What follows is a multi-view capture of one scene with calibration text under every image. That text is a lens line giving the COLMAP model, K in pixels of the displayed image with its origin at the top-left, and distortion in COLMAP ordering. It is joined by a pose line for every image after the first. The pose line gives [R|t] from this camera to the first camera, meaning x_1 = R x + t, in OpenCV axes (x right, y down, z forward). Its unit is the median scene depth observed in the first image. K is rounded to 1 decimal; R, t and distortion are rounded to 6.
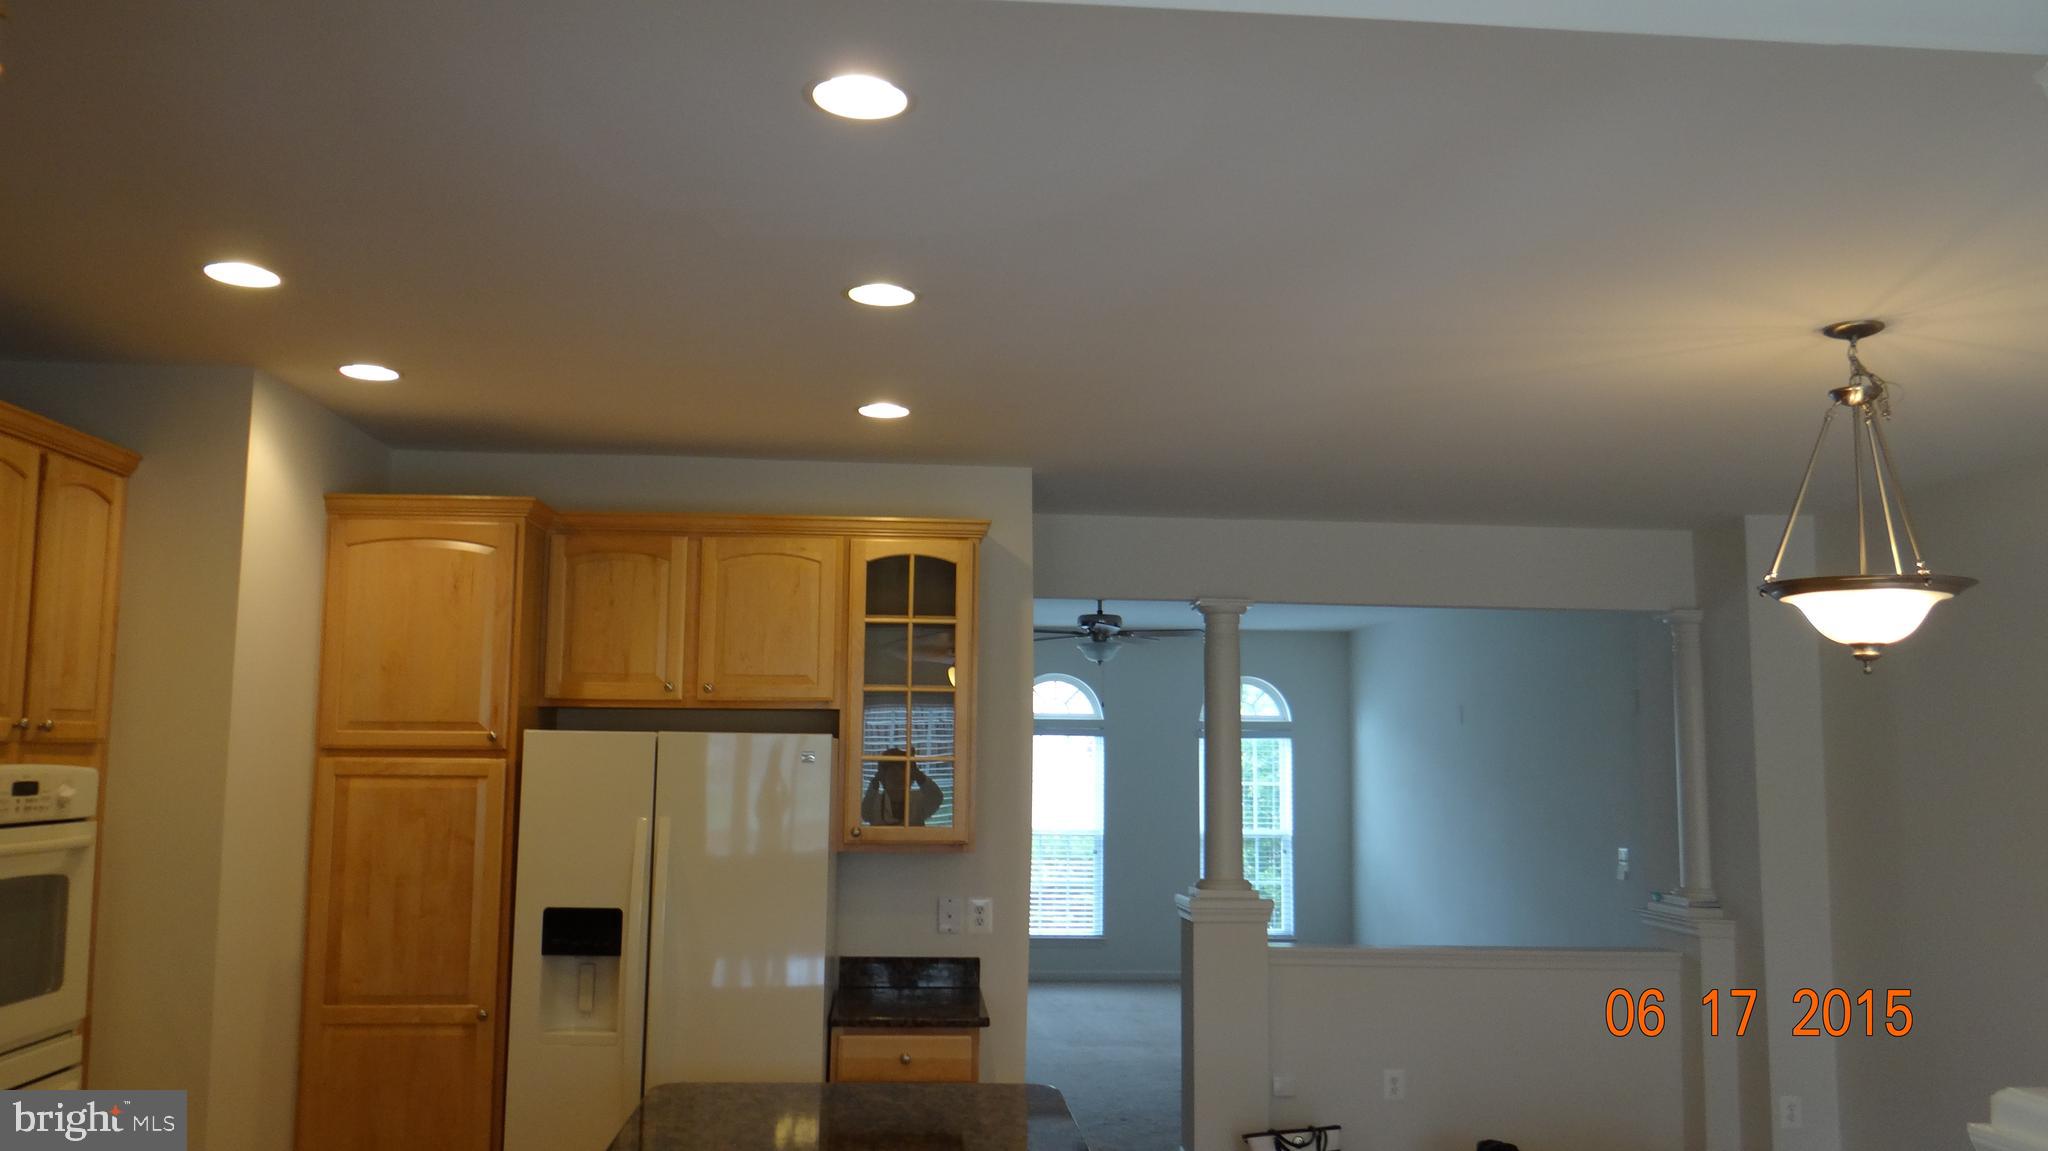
lens RADIAL K [[1622.7, 0, 1022.8], [0, 1622.7, 576.1], [0, 0, 1]] dist [-0.006499, 0.002072]
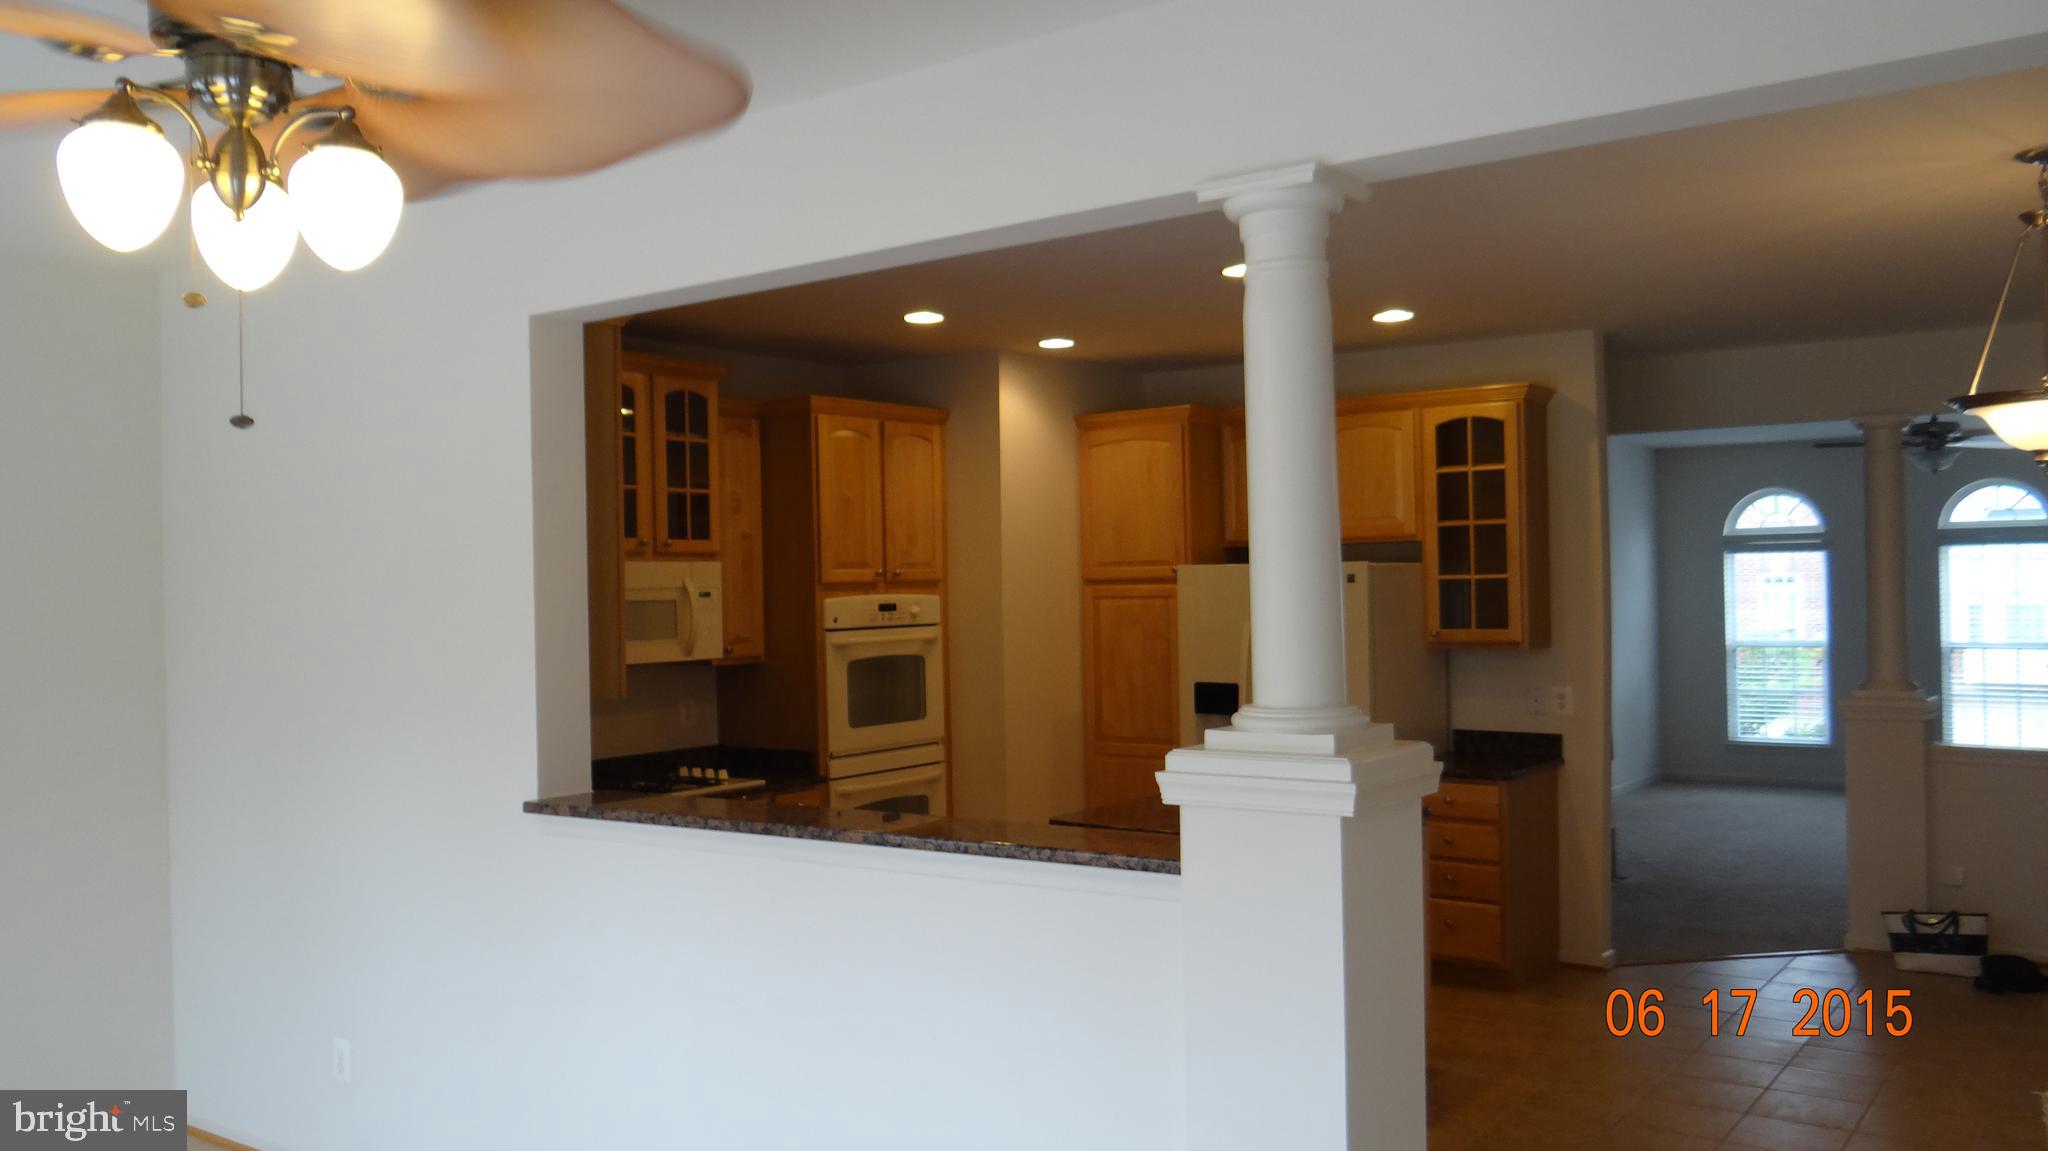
lens RADIAL K [[1622.7, 0, 1026.4], [0, 1622.7, 576.1], [0, 0, 1]] dist [-0.006499, 0.002072]
pose [[0.749368, -0.027167, -0.661596, 0.600826], [0.097751, 0.992749, 0.069954, -0.013811], [0.654899, -0.117093, 0.746590, -0.218757]]
